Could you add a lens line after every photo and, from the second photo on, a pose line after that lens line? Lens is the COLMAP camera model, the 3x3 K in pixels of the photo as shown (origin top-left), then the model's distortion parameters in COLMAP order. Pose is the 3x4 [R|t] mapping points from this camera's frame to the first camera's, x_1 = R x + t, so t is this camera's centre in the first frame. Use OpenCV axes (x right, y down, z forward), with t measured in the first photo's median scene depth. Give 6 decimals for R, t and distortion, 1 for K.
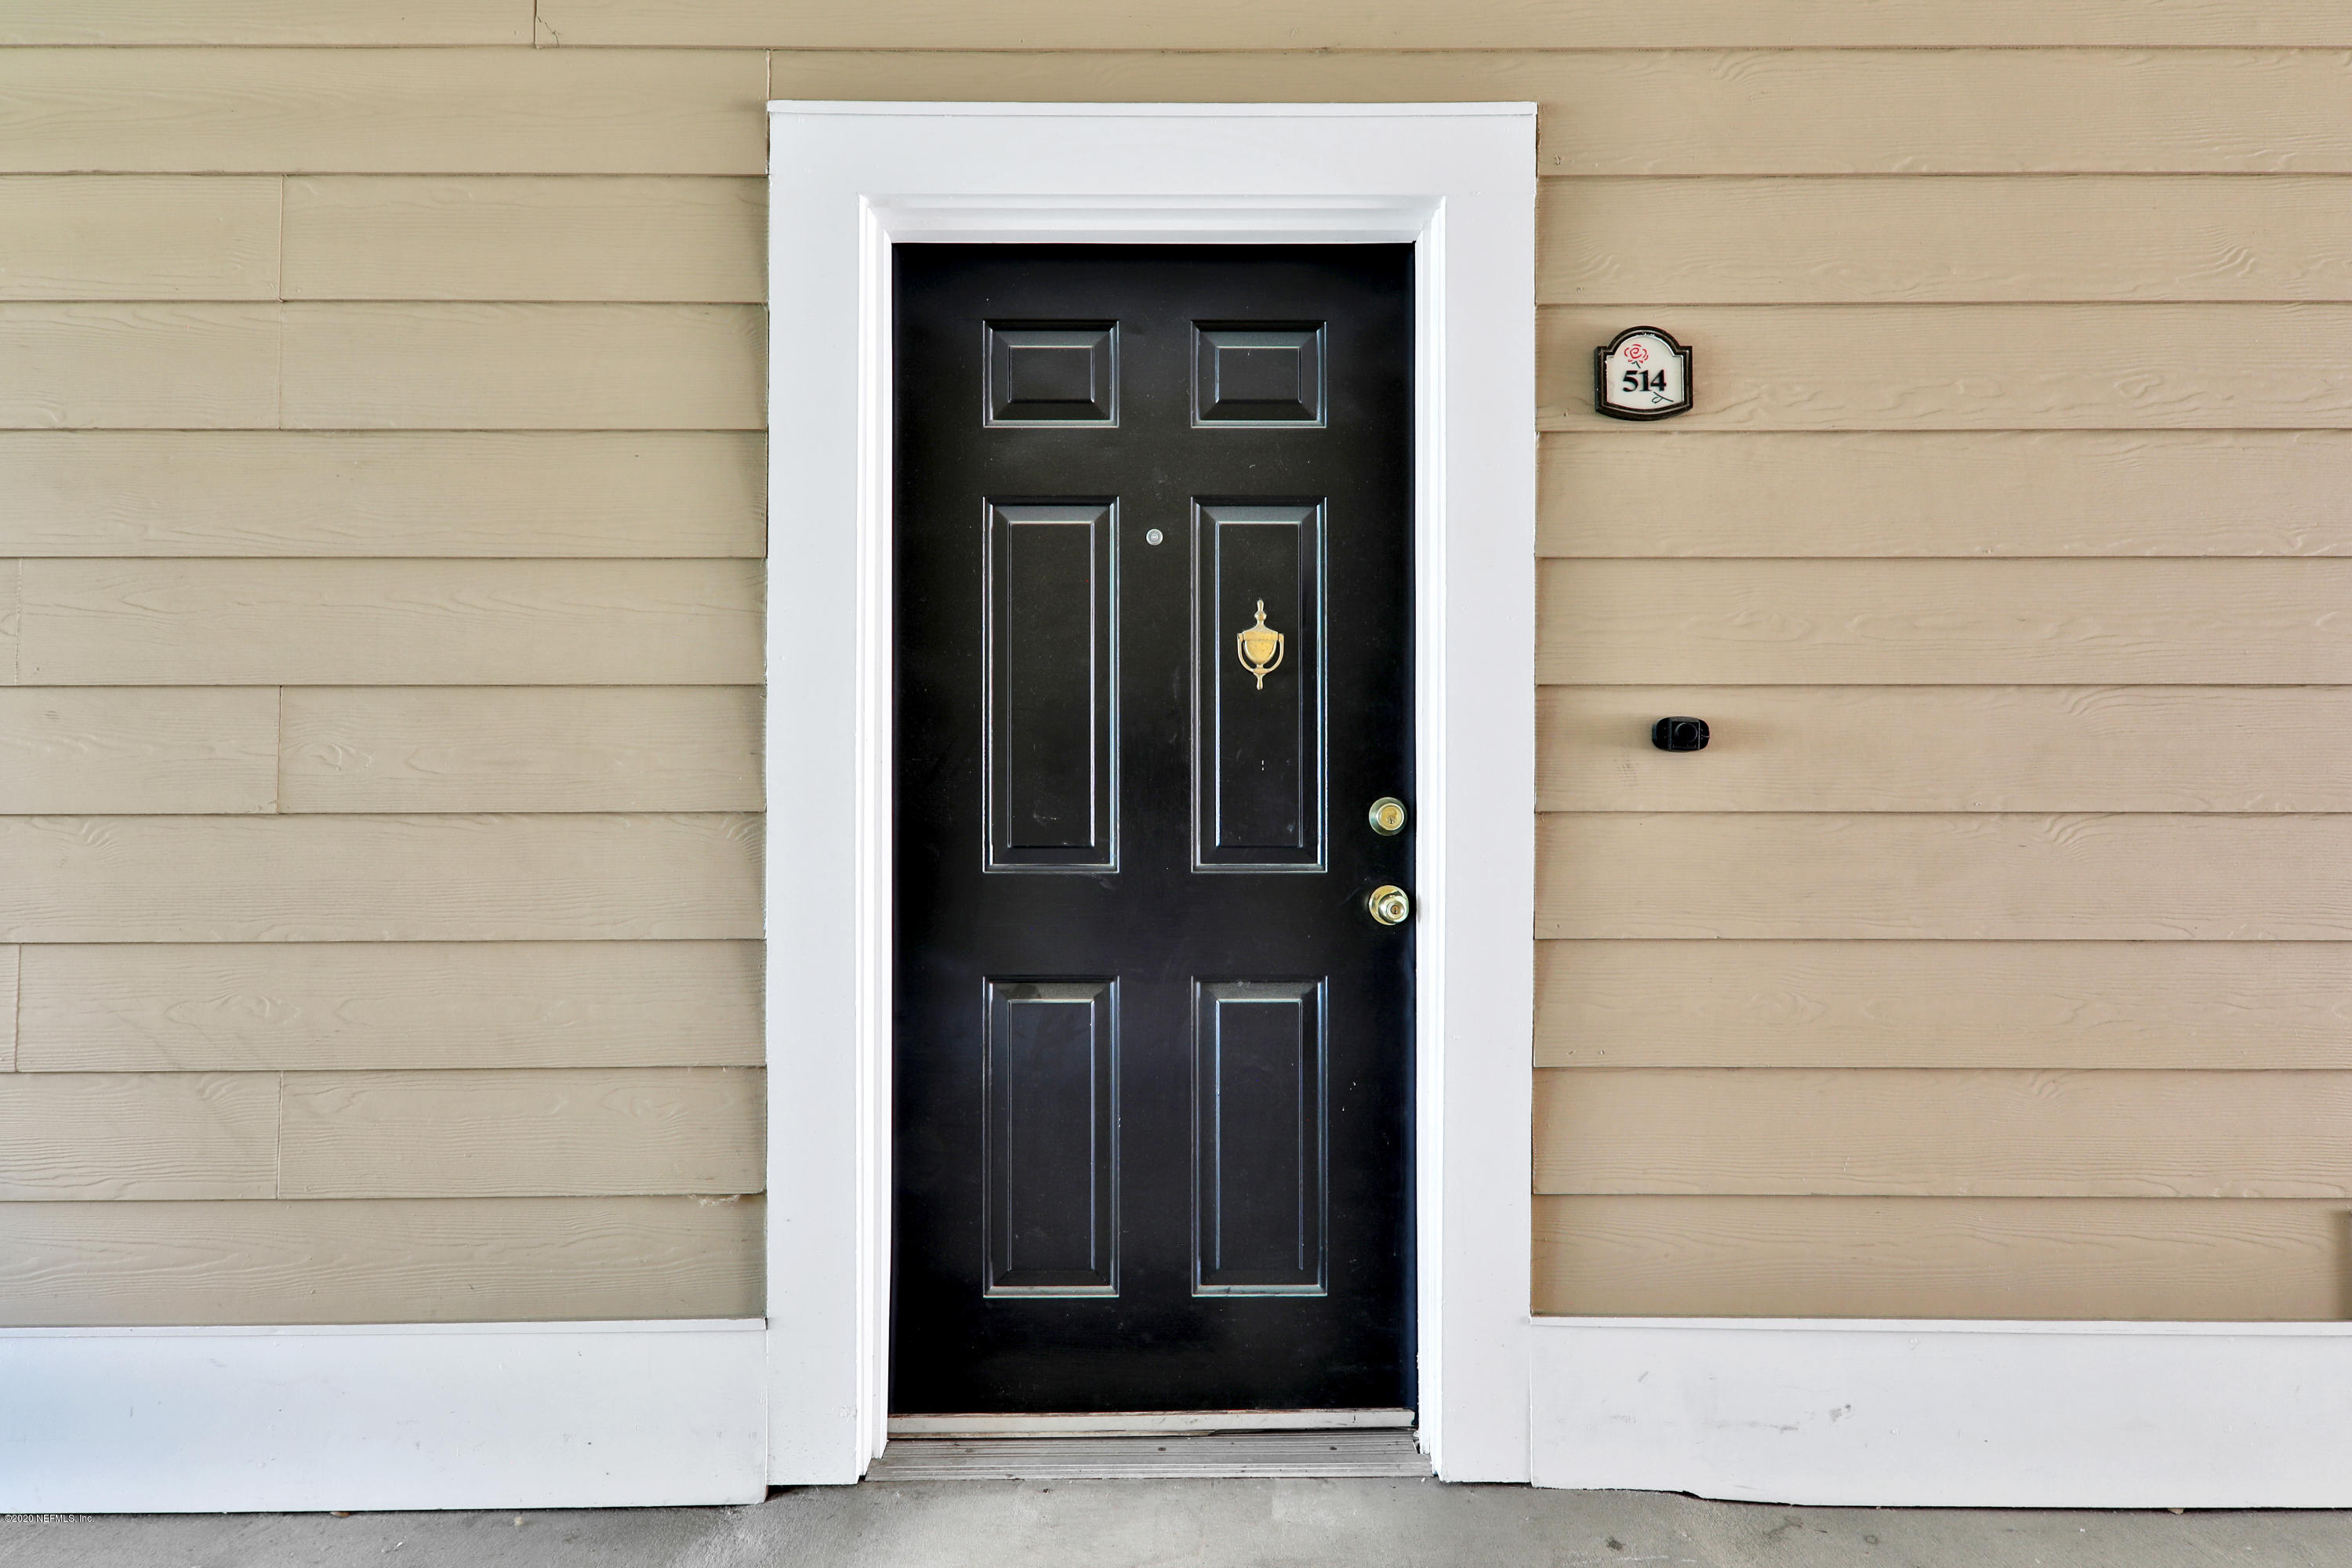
lens RADIAL K [[1199.5, 0, 1176.0], [0, 1199.5, 778.4], [0, 0, 1]] dist [0.012924, 0.000688]
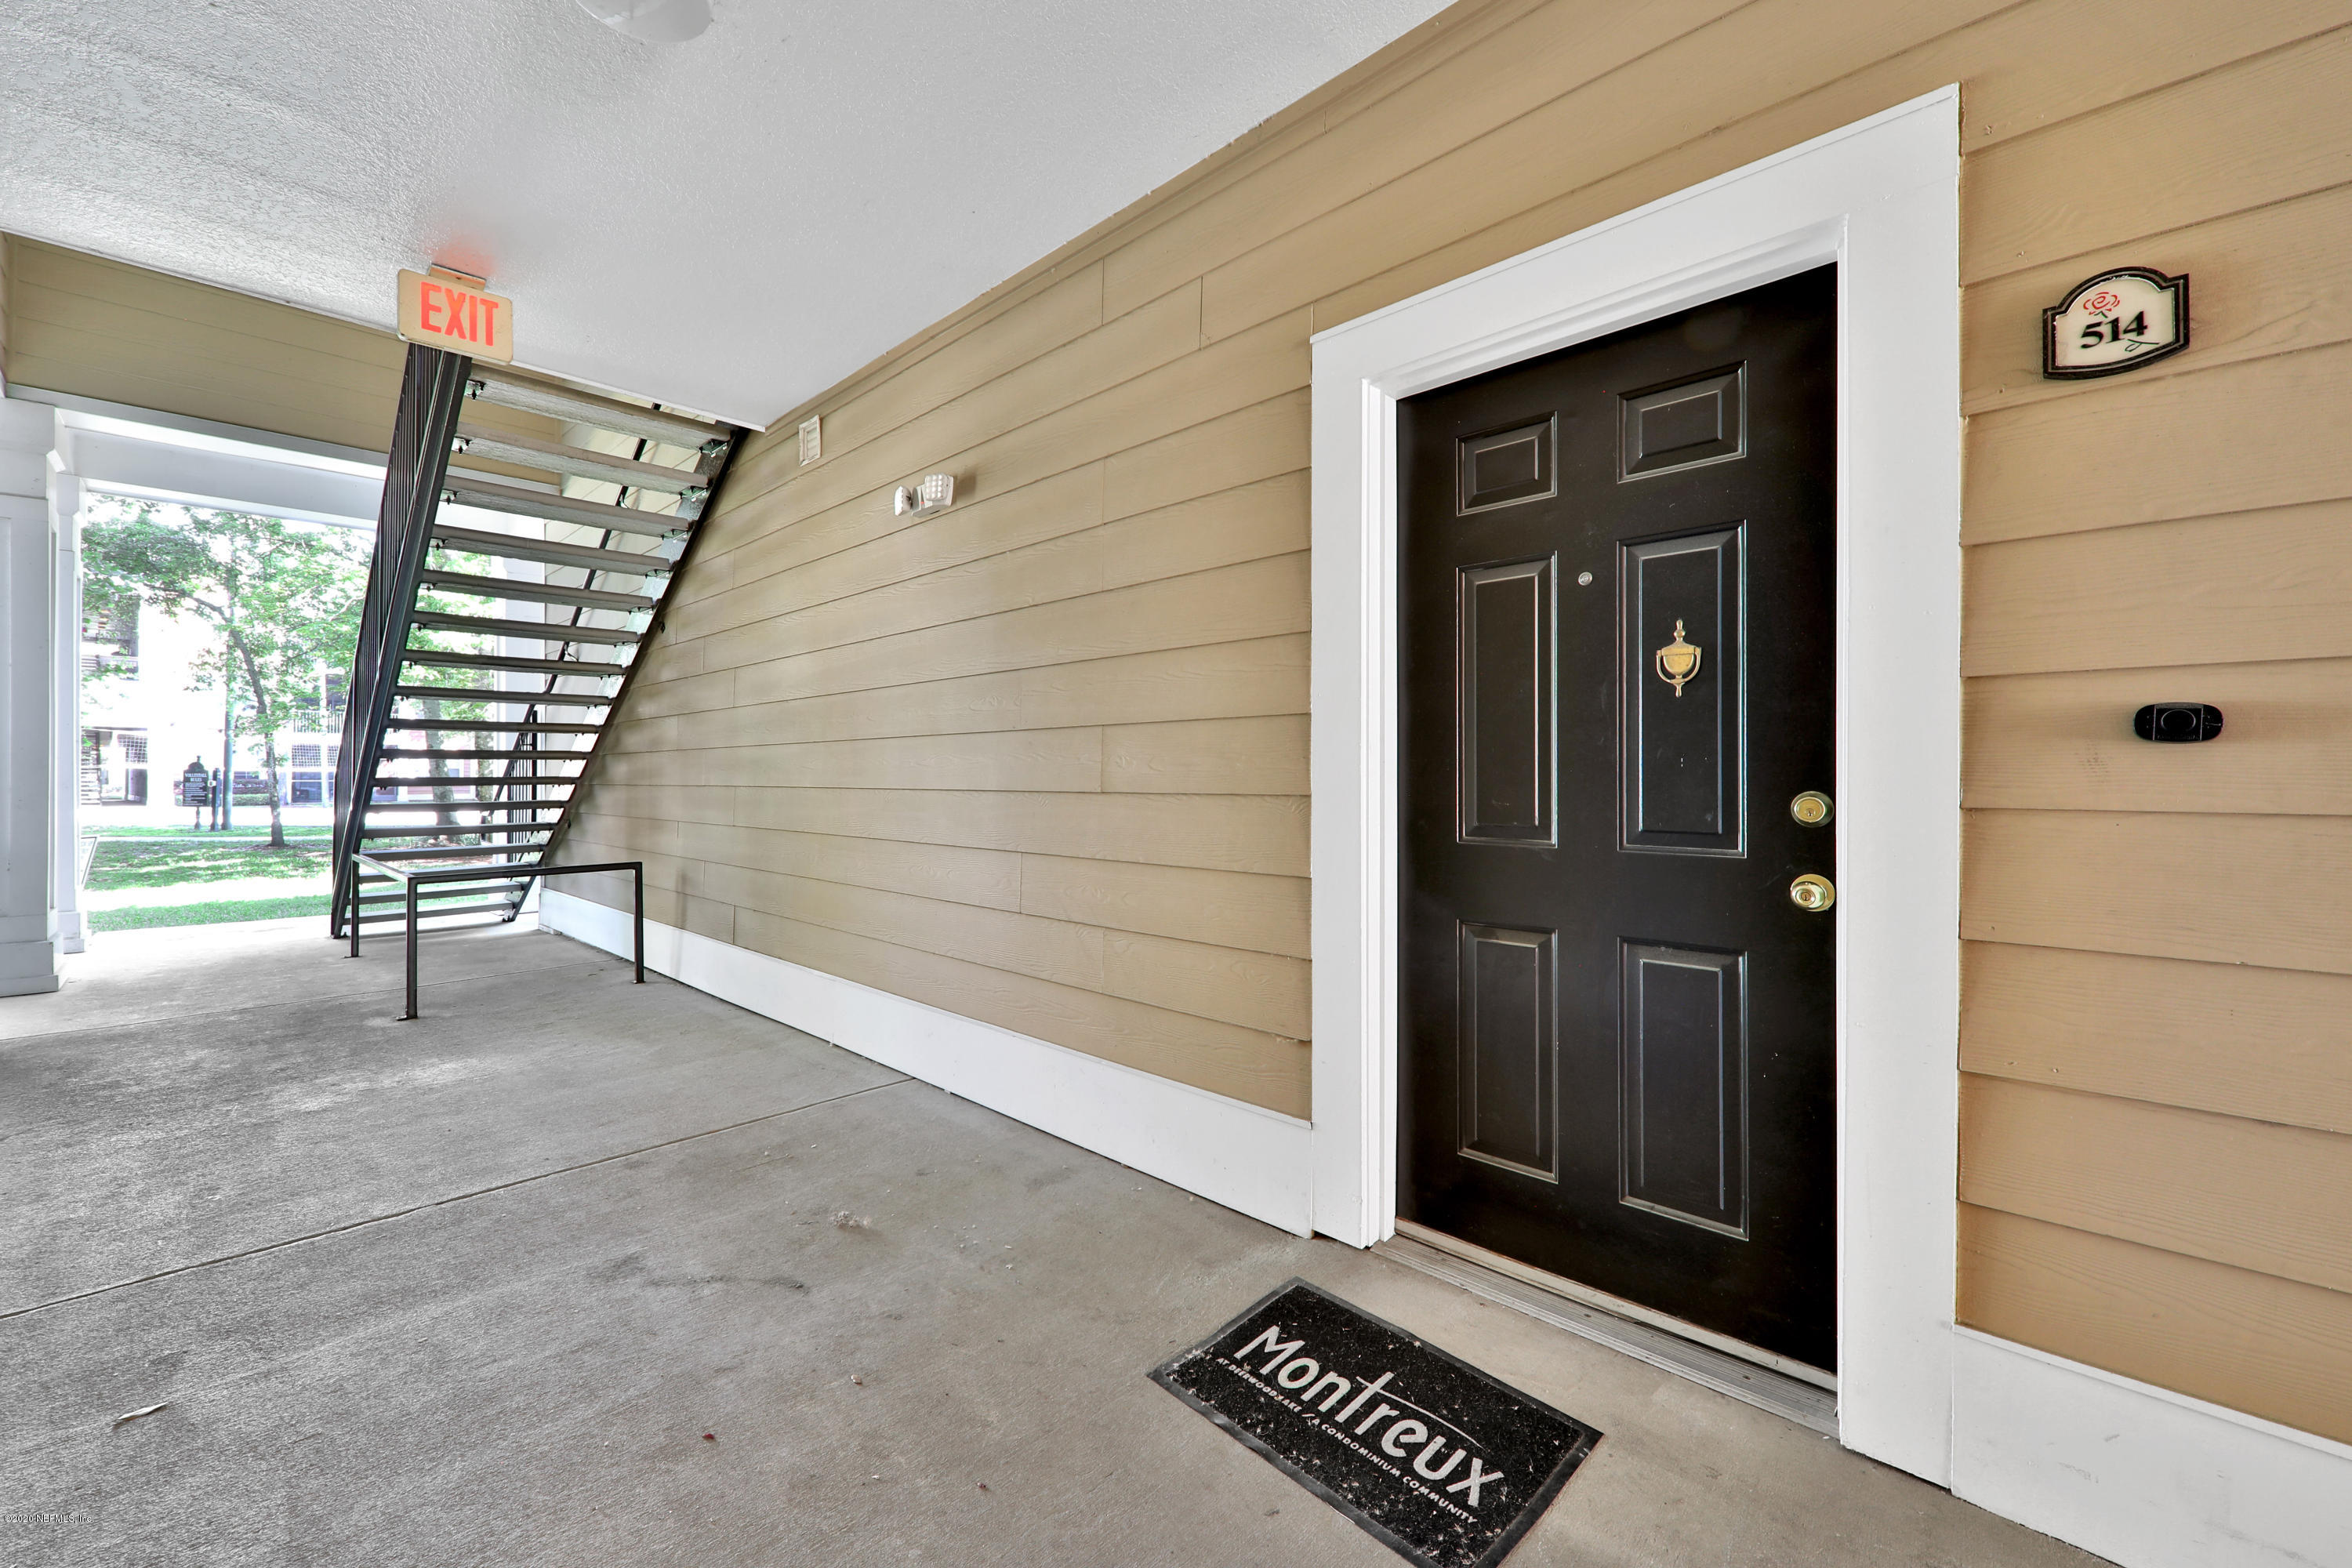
lens RADIAL K [[964.1, 0, 1170.9], [0, 964.1, 778.8], [0, 0, 1]] dist [0.003875, -0.002193]
pose [[0.708418, 0.004170, -0.705781, 0.396325], [-0.002266, 0.999991, 0.003633, 0.002681], [0.705790, -0.000975, 0.708421, -0.005124]]
